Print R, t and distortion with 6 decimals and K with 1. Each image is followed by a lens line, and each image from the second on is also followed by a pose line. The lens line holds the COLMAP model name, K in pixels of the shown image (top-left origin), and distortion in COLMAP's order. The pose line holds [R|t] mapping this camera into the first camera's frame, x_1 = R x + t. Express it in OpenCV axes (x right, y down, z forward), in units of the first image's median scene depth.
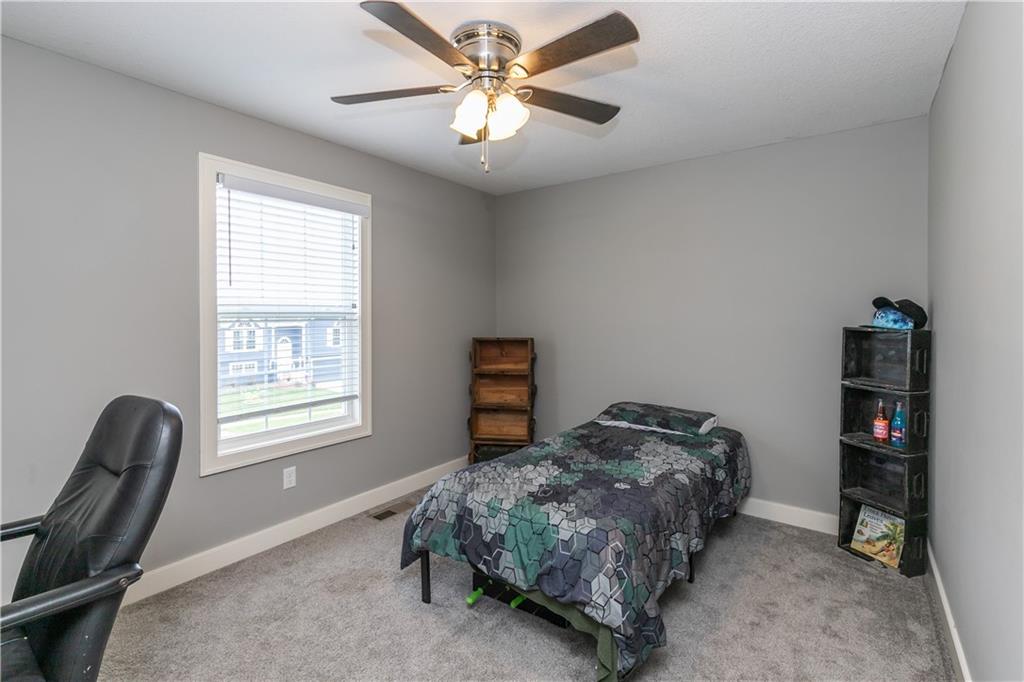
lens RADIAL K [[468.2, 0, 512.5], [0, 468.2, 312.6], [0, 0, 1]] dist [0.000229, -0.000083]
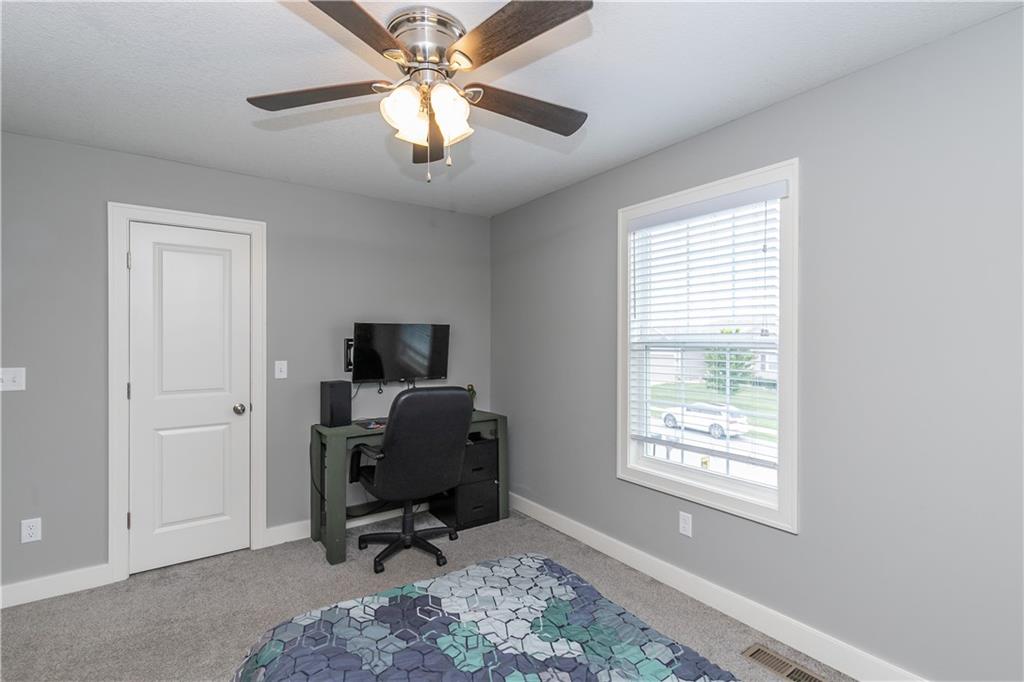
lens RADIAL K [[459.2, 0, 512.0], [0, 459.2, 341.0], [0, 0, 1]] dist [0.000627, -0.000338]
pose [[-0.297596, -0.000562, -0.954692, 0.535368], [-0.003509, 0.999994, 0.000505, -0.001803], [0.954685, 0.003500, -0.297596, 1.061178]]
